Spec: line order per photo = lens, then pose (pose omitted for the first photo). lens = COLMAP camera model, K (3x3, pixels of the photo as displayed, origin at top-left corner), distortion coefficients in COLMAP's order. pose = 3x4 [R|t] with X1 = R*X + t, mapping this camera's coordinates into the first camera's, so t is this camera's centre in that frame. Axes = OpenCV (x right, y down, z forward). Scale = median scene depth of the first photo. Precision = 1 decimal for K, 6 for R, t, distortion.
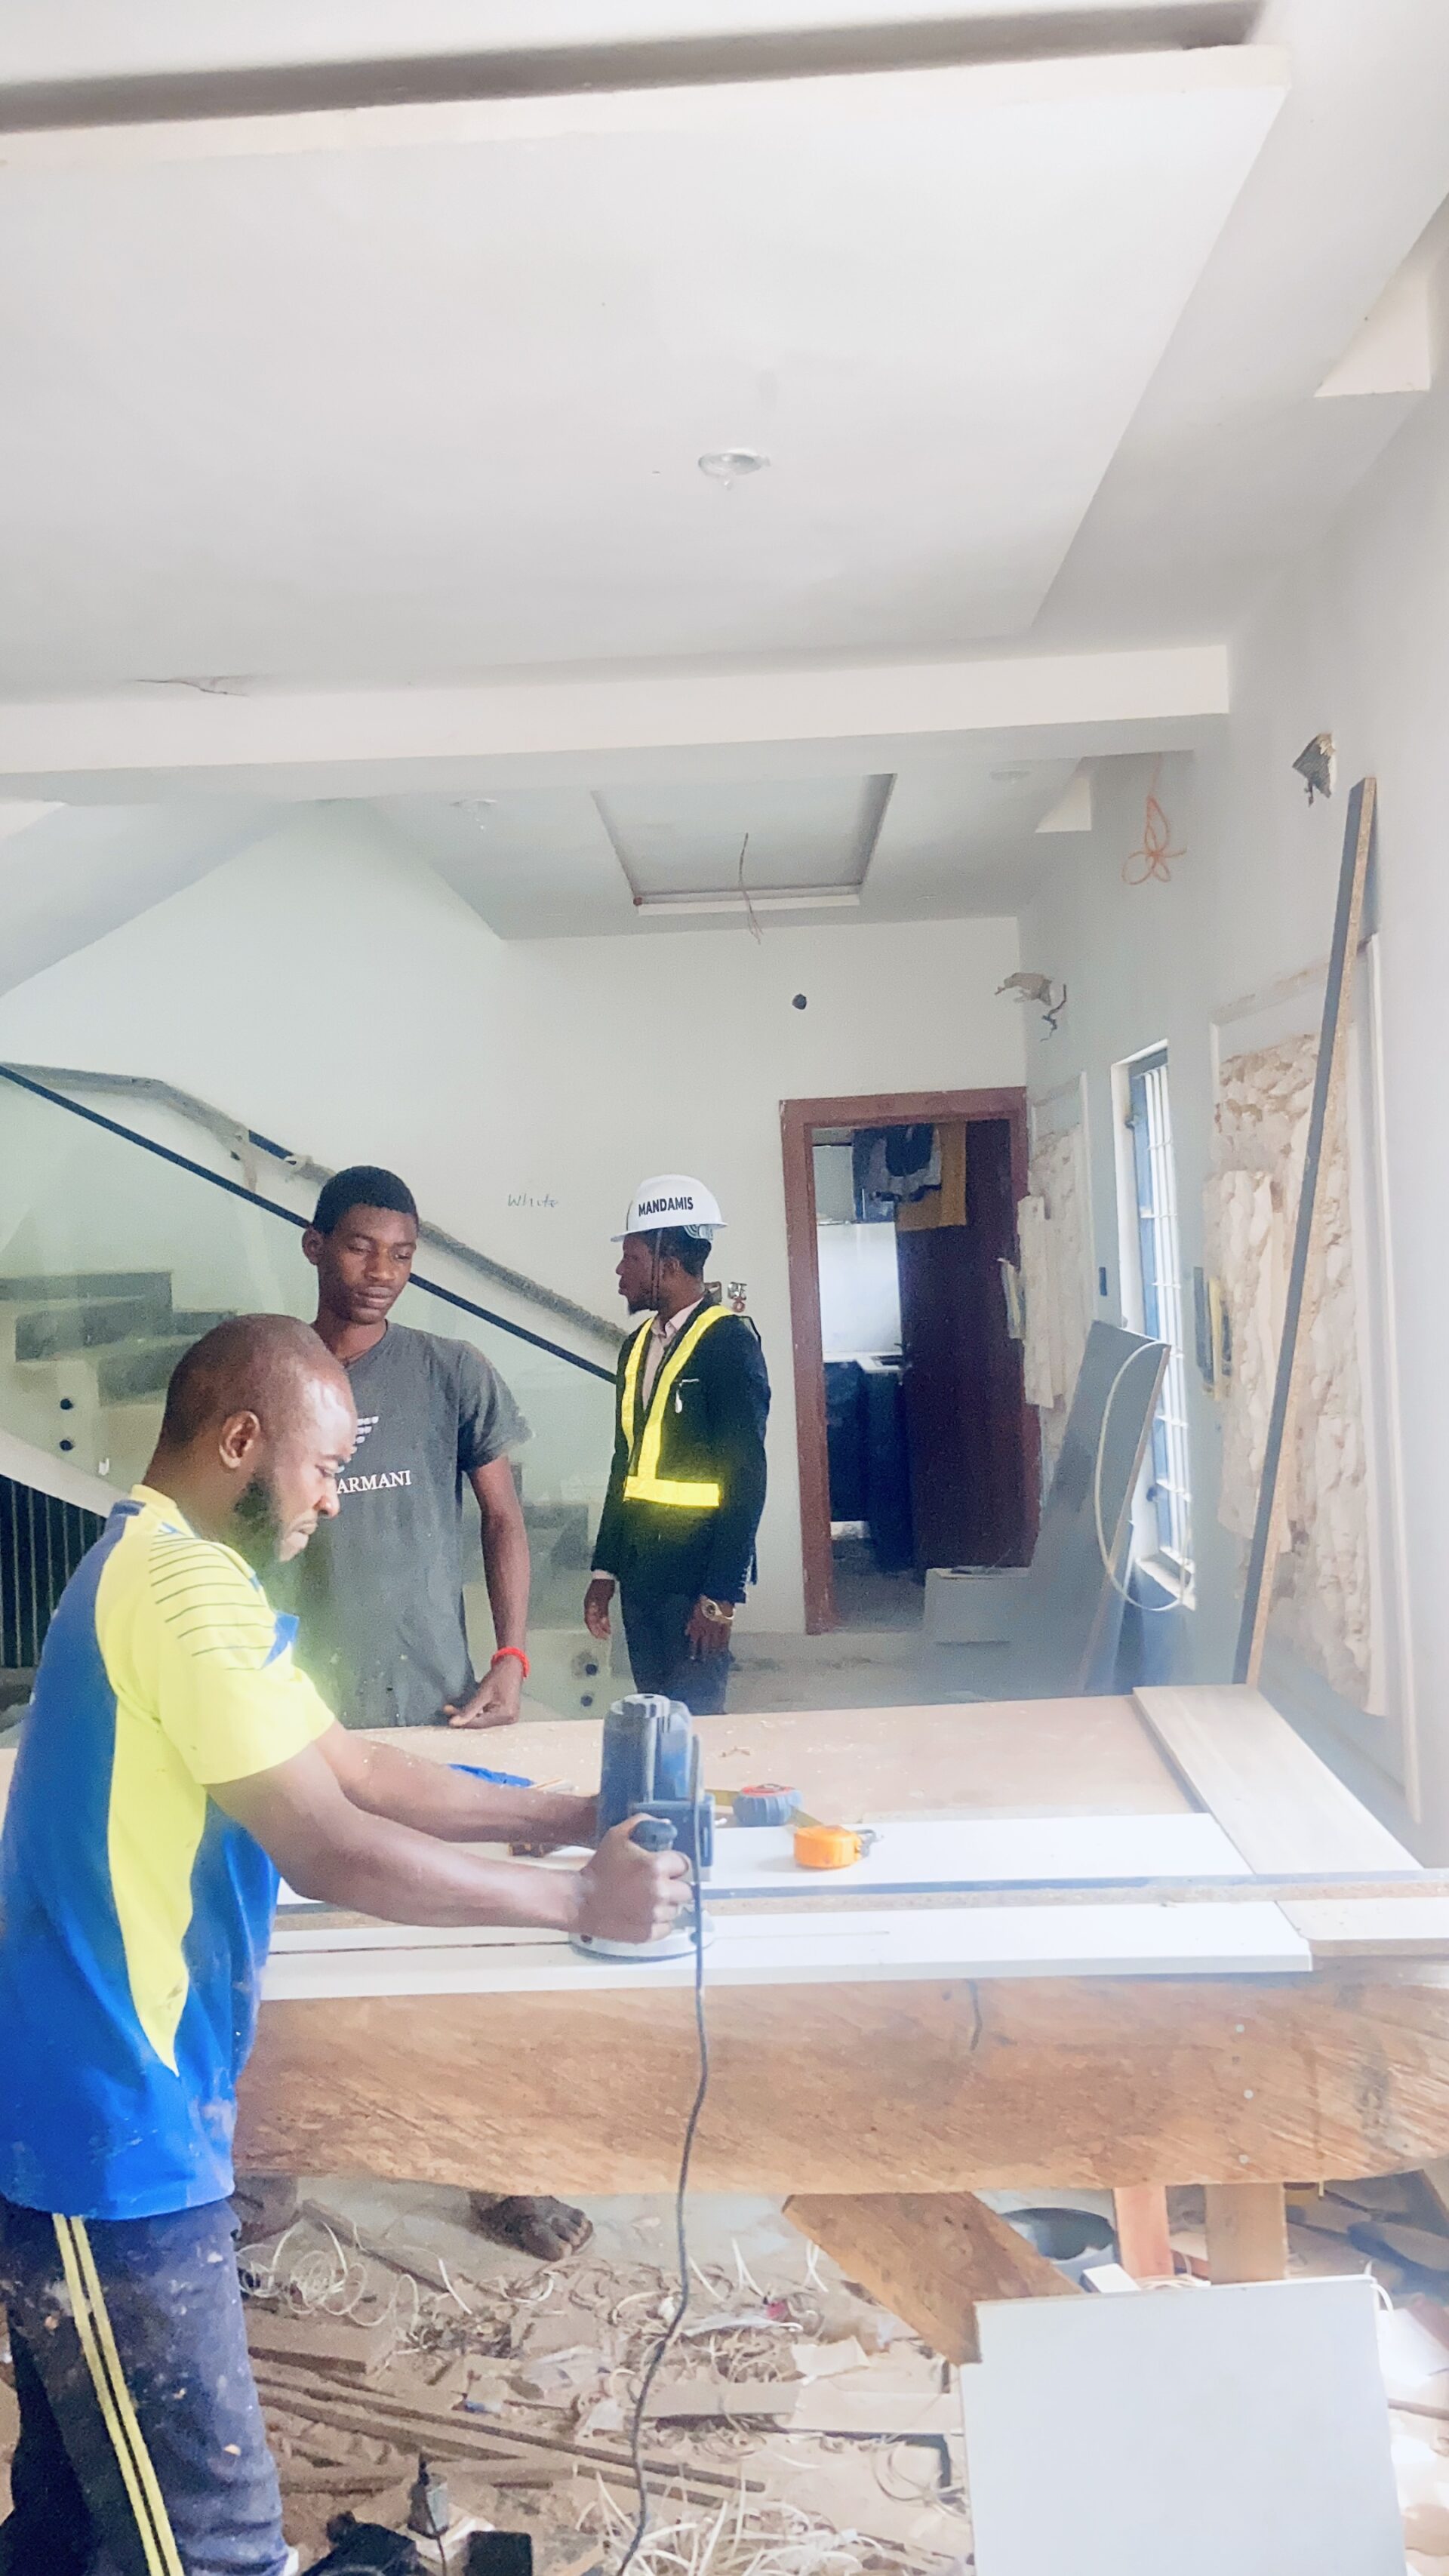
lens RADIAL K [[2364.1, 0, 723.8], [0, 2364.1, 1282.7], [0, 0, 1]] dist [-0.010923, 0.000000]
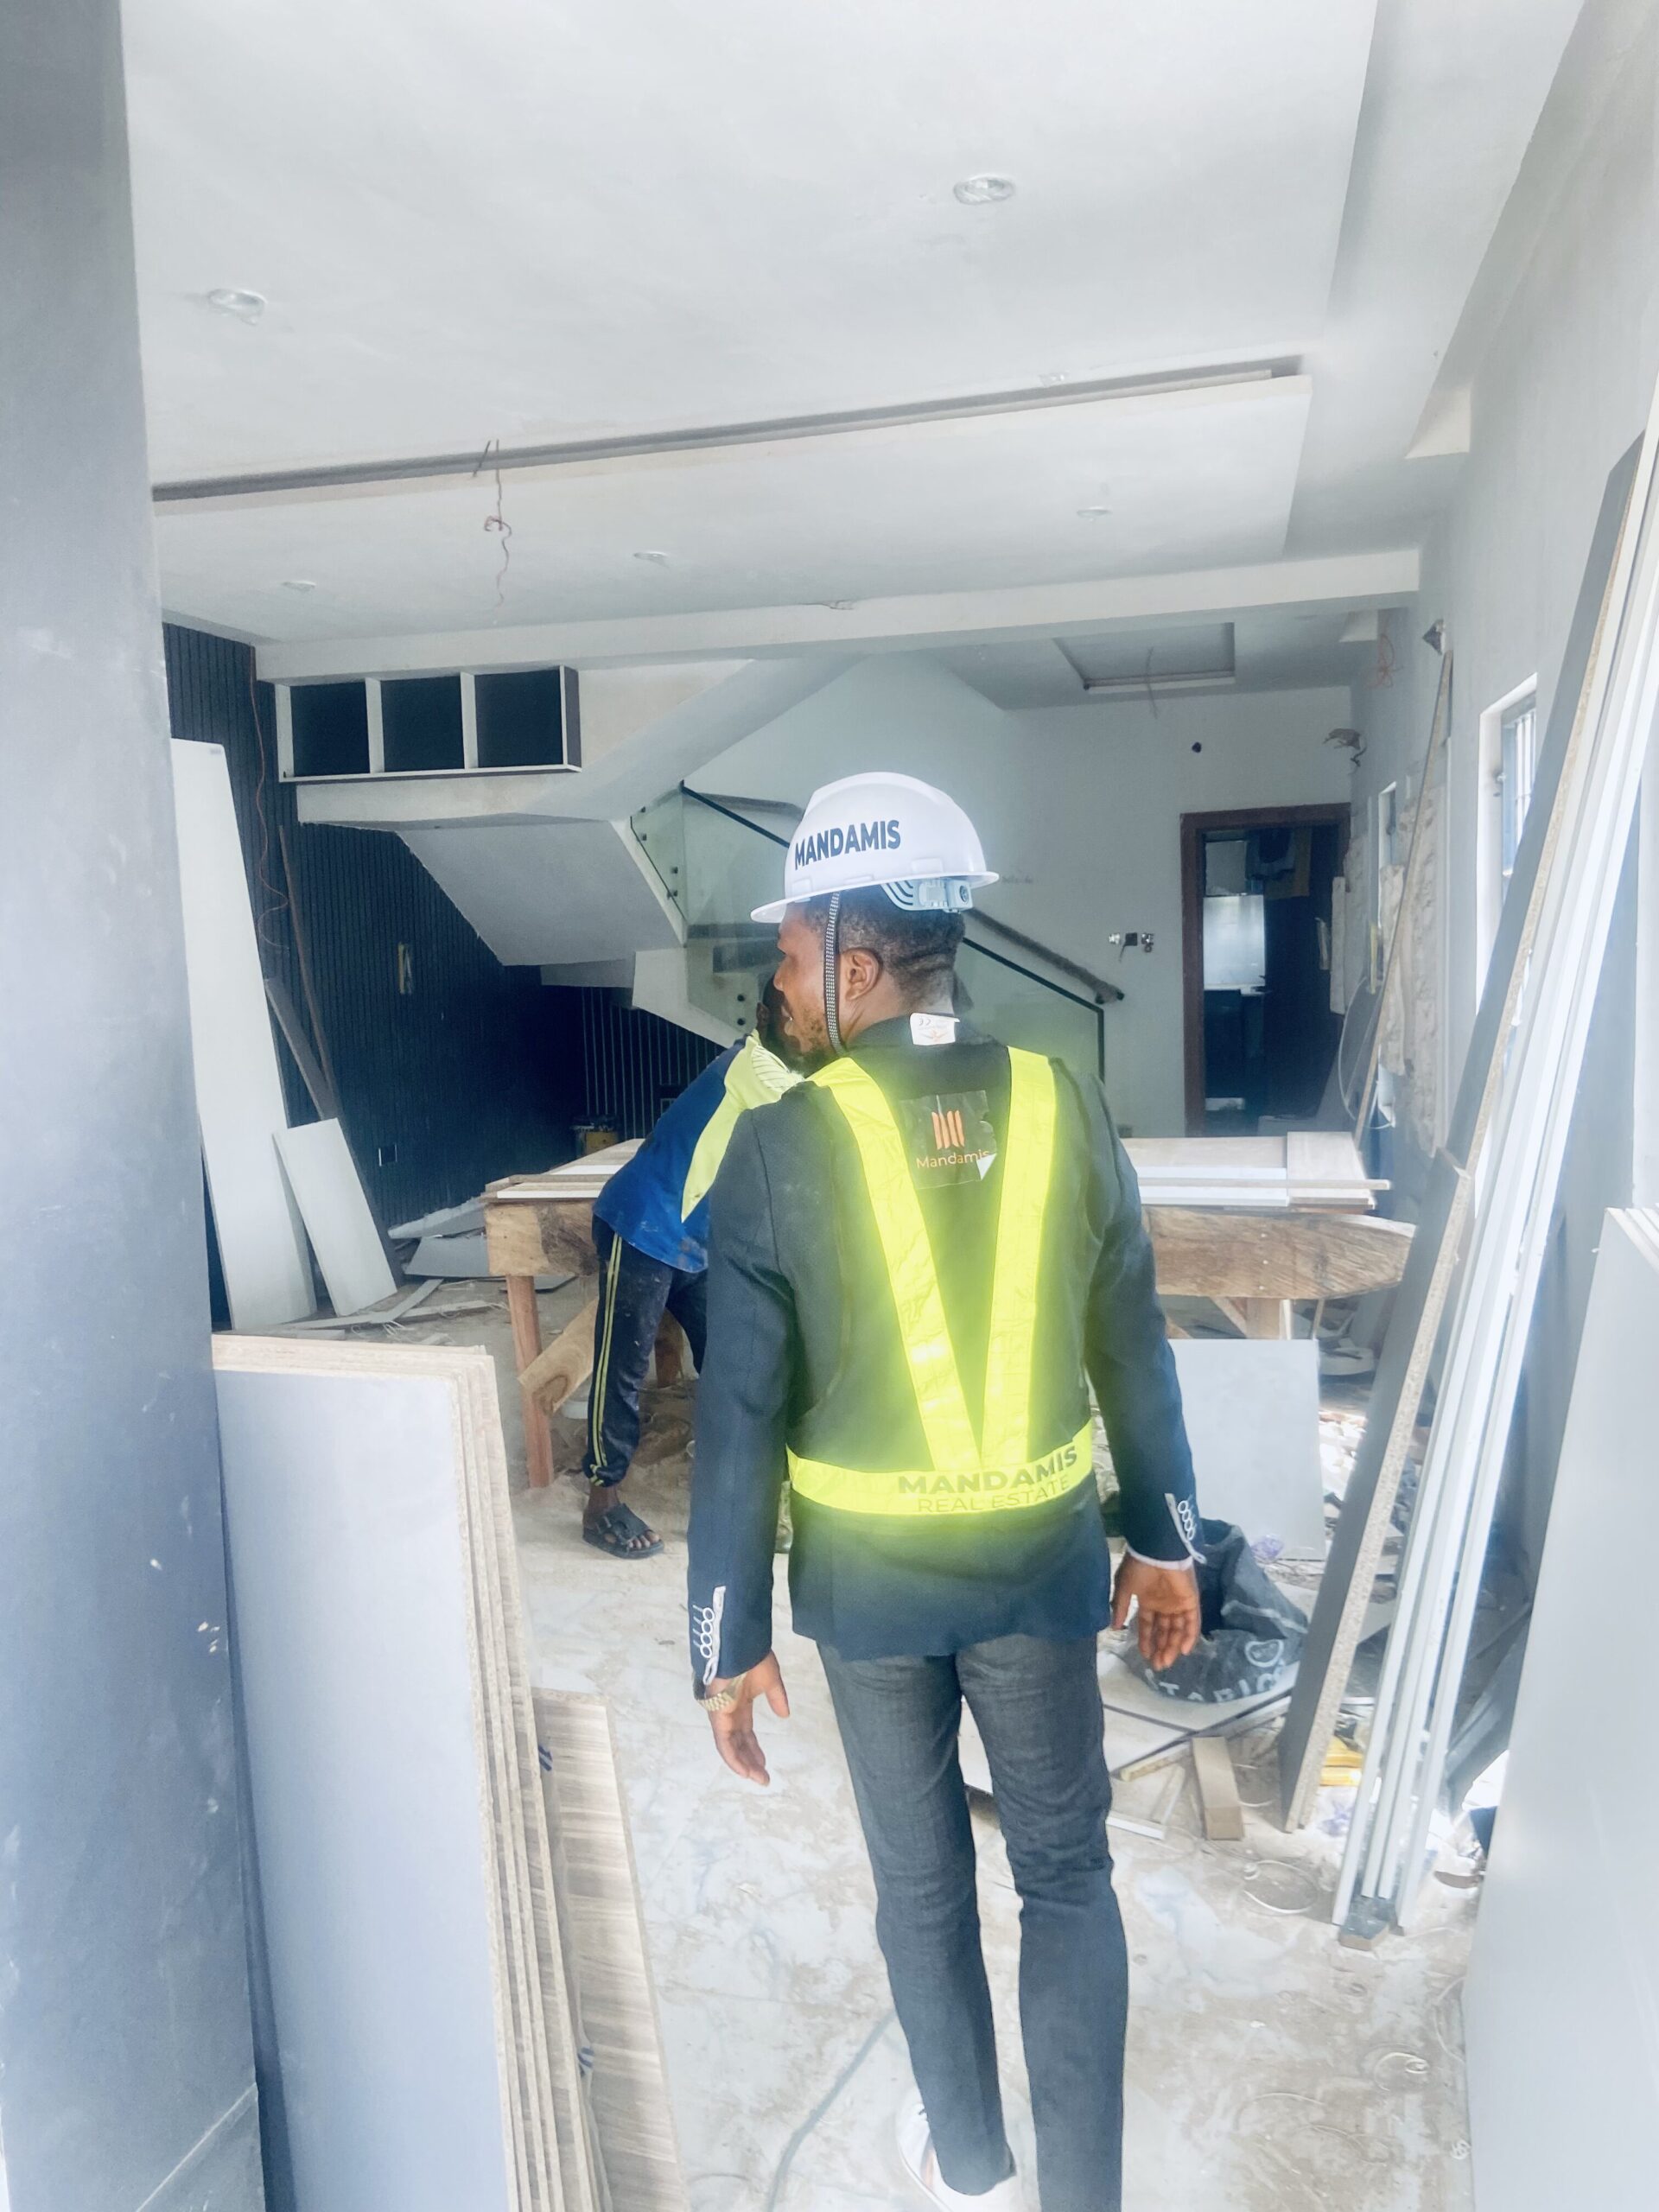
lens RADIAL K [[1668.9, 0, 836.0], [0, 1668.9, 1104.1], [0, 0, 1]] dist [0.121225, -0.150479]
pose [[0.980866, 0.031167, -0.192171, 0.030506], [-0.011910, 0.994860, 0.100556, 0.004695], [0.194318, -0.096343, 0.976196, -0.189539]]
